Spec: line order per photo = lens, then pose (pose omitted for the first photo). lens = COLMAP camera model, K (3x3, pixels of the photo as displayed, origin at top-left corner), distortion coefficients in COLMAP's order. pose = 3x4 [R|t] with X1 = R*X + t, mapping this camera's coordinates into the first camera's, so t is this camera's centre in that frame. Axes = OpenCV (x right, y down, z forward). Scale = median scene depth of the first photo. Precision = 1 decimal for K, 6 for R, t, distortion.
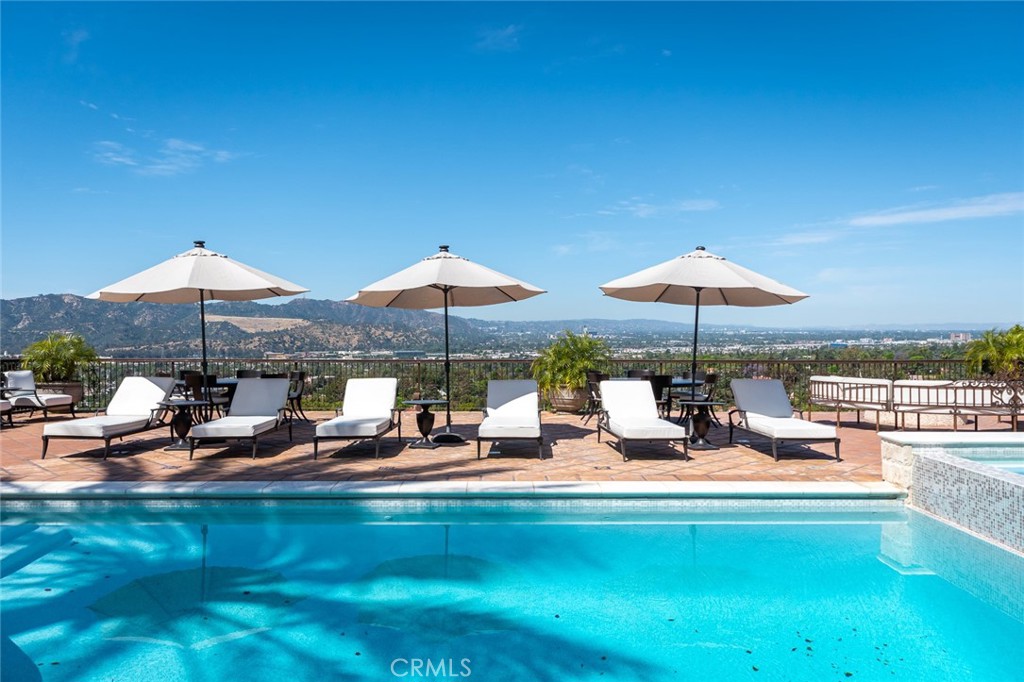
lens RADIAL K [[734.1, 0, 492.2], [0, 734.1, 337.9], [0, 0, 1]] dist [0.000895, 0.002145]
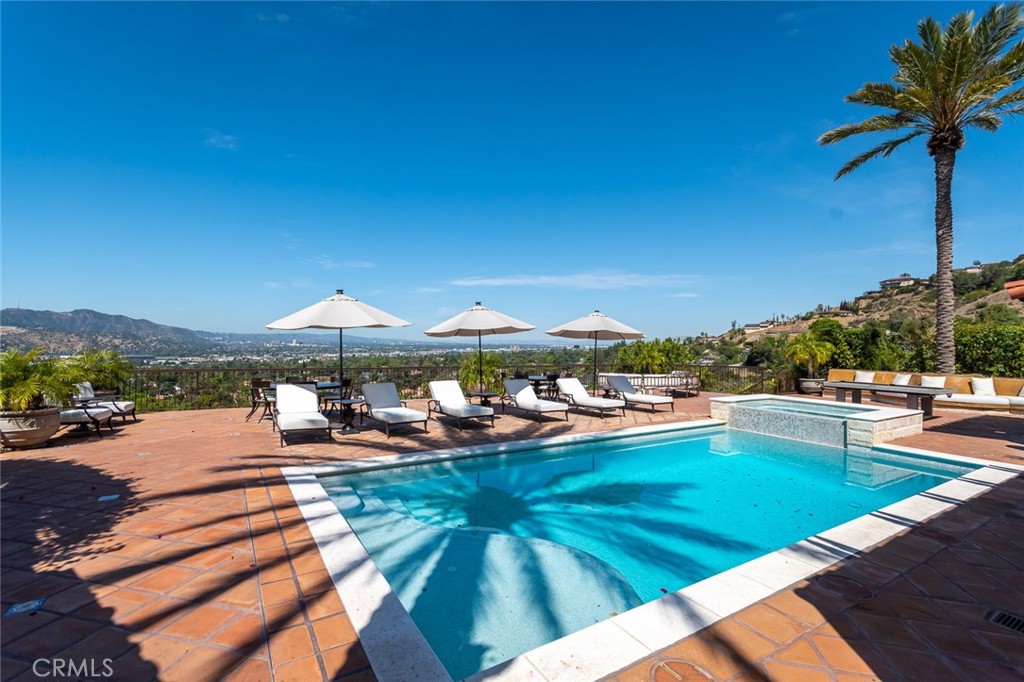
lens RADIAL K [[471.3, 0, 500.8], [0, 471.3, 338.8], [0, 0, 1]] dist [0.013760, -0.002689]
pose [[0.853138, 0.017610, 0.521388, -0.279181], [-0.008973, 0.999778, -0.019085, -0.009206], [-0.521608, 0.011604, 0.853106, 0.014513]]
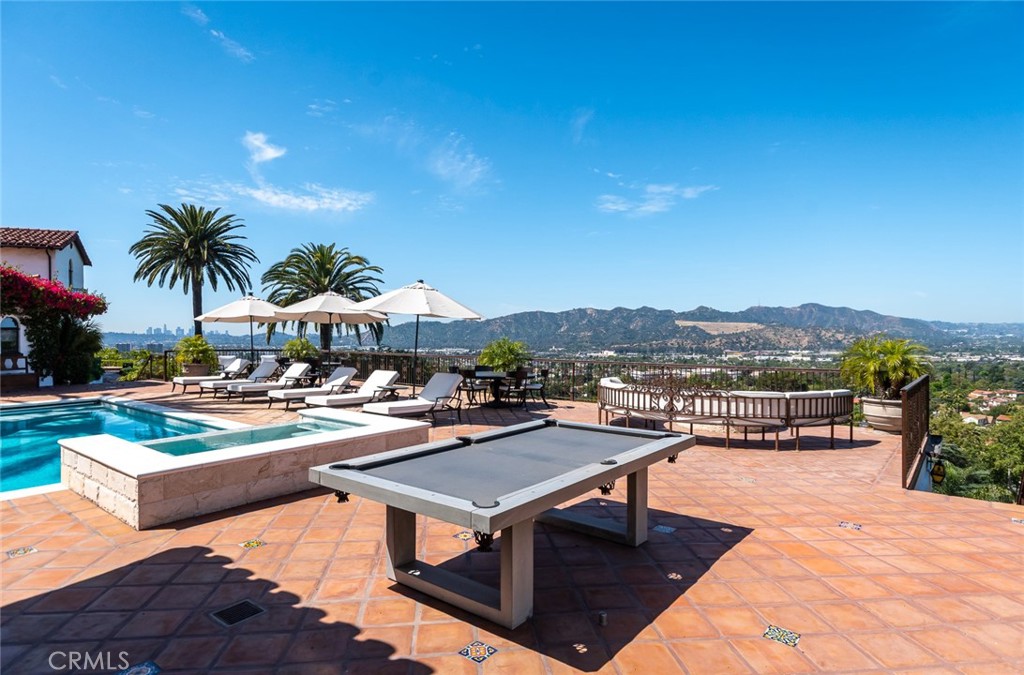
lens RADIAL K [[570.6, 0, 492.4], [0, 570.6, 345.5], [0, 0, 1]] dist [0.012496, -0.003495]
pose [[0.764239, 0.014919, -0.644760, 0.505247], [-0.006930, 0.999865, 0.014921, -0.006024], [0.644896, -0.006935, 0.764239, 0.105744]]
